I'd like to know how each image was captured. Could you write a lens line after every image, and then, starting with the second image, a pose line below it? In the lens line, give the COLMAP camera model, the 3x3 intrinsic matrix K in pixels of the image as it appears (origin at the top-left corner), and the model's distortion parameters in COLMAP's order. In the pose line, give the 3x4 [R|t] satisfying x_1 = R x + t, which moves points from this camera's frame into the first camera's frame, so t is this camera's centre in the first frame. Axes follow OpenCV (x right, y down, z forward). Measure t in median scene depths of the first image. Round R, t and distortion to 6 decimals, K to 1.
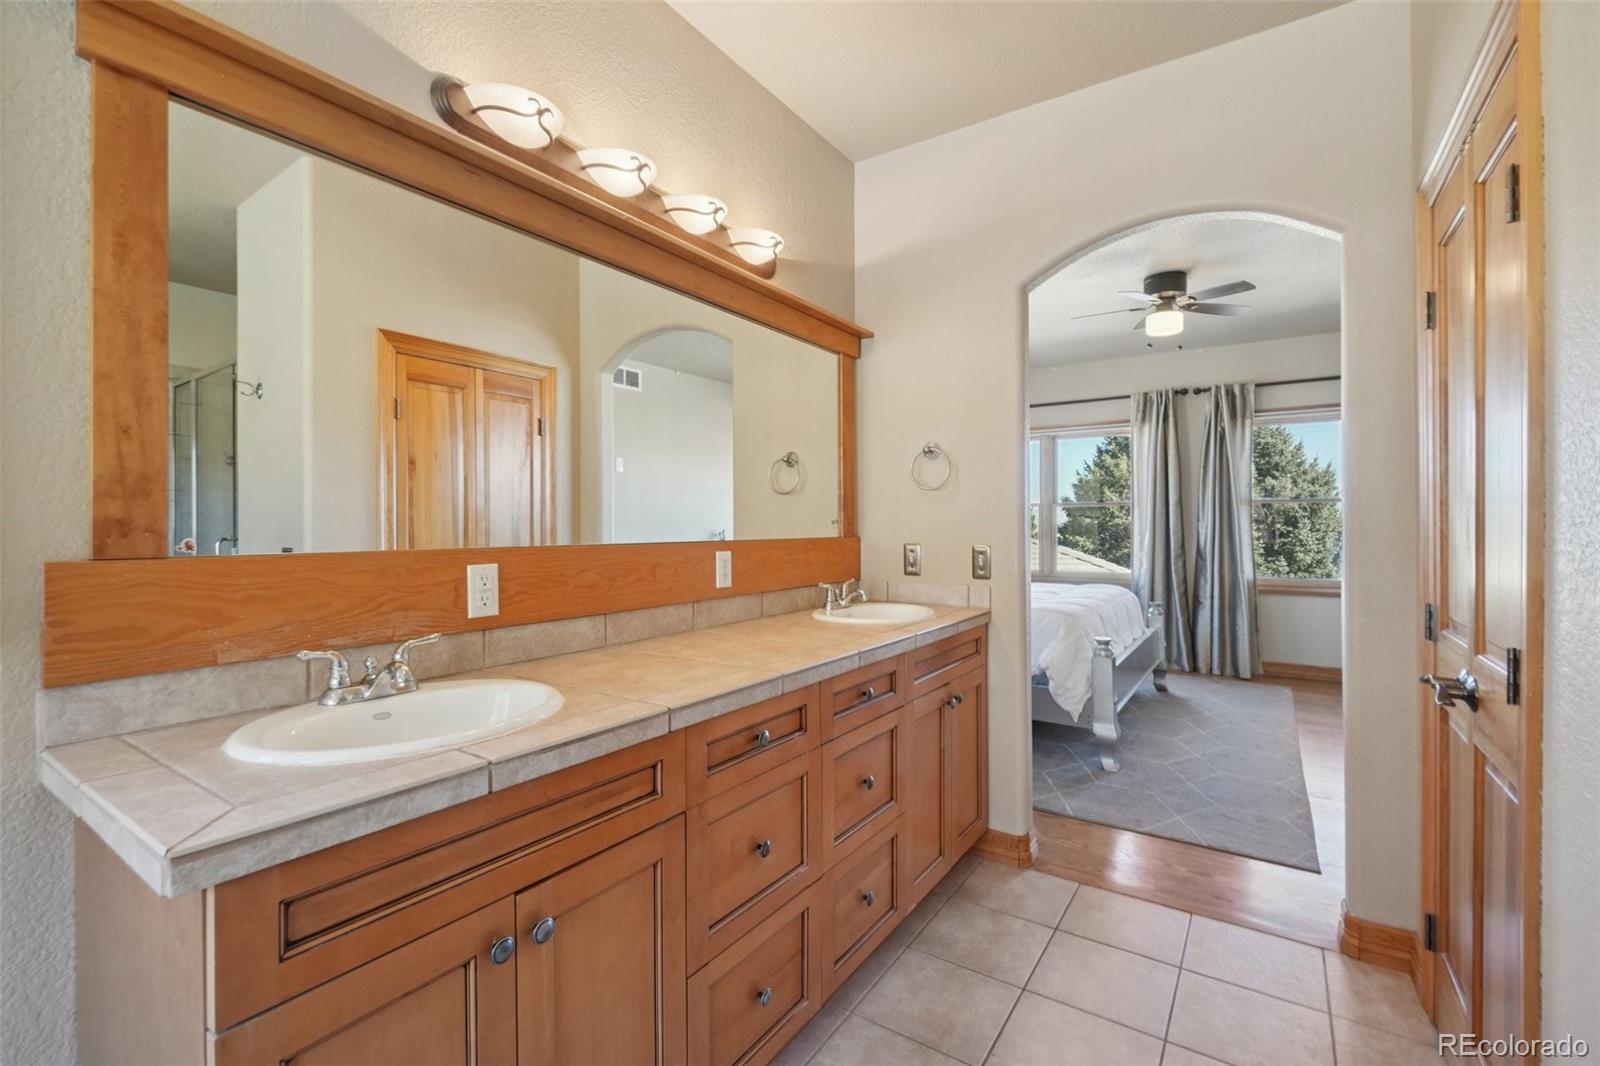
lens RADIAL K [[705.4, 0, 793.9], [0, 705.4, 531.7], [0, 0, 1]] dist [-0.009620, -0.001625]
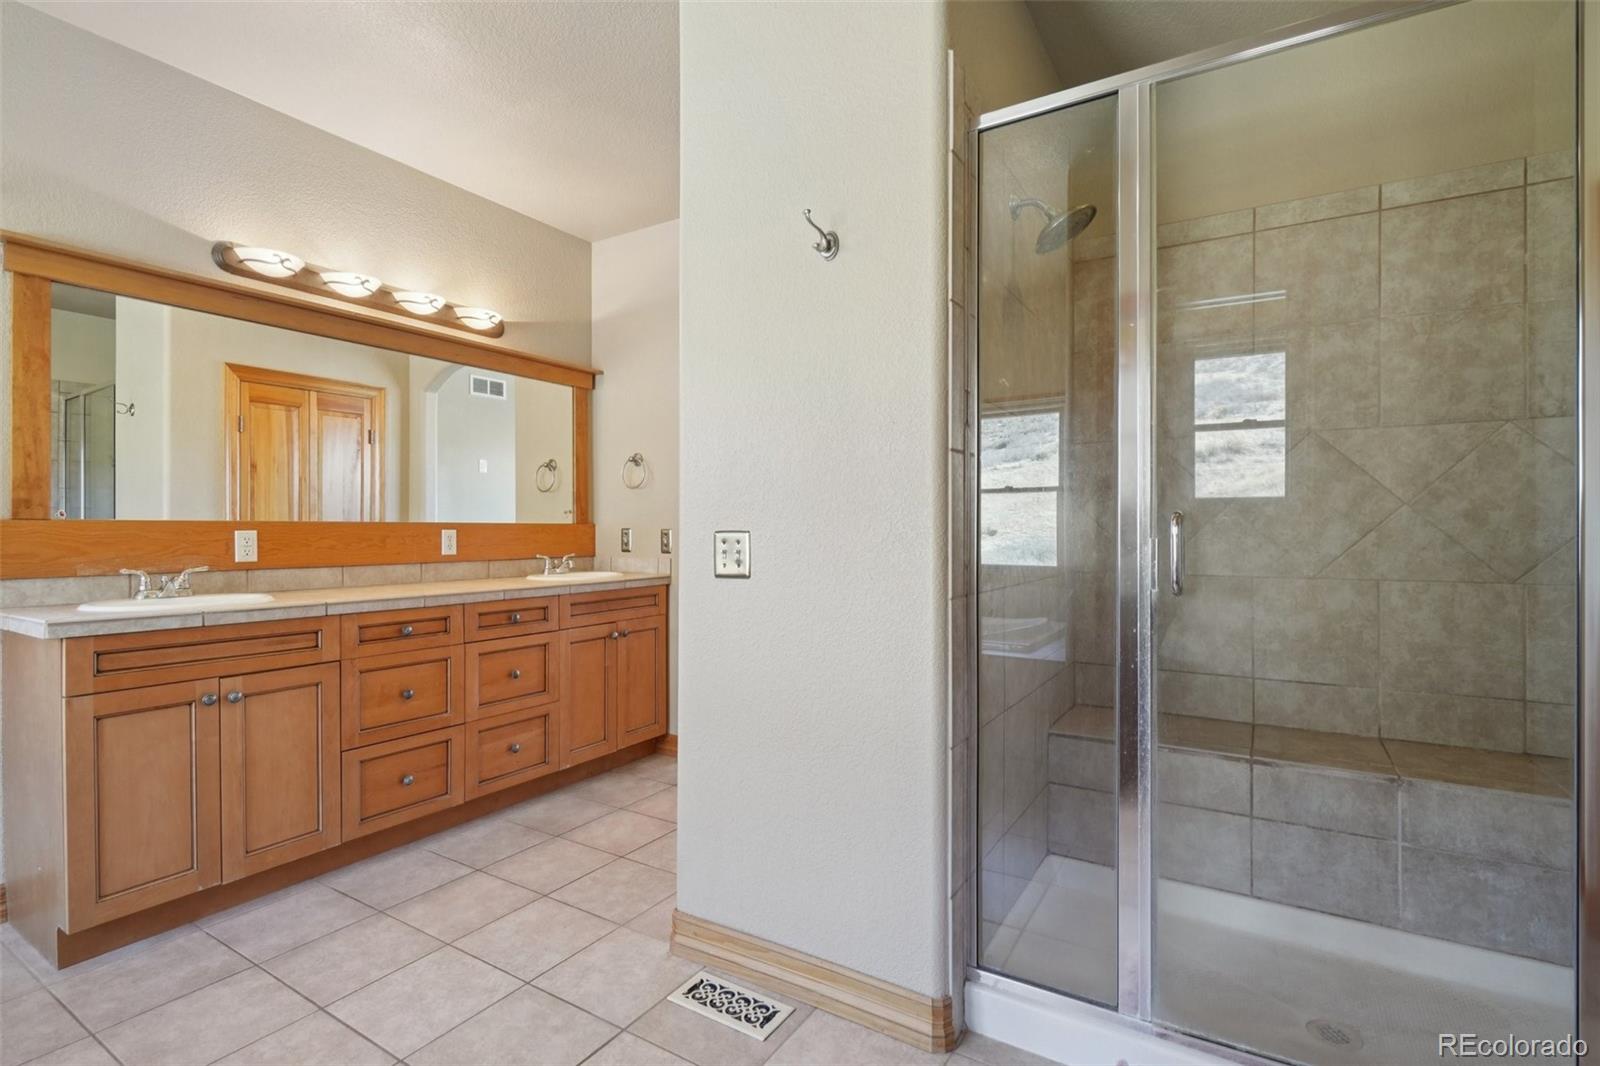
lens RADIAL K [[757.1, 0, 804.3], [0, 757.1, 530.5], [0, 0, 1]] dist [-0.017662, -0.000861]
pose [[0.998594, -0.004494, 0.052817, 0.337511], [0.004879, 0.999962, -0.007165, 0.029682], [-0.052783, 0.007413, 0.998578, -0.364501]]
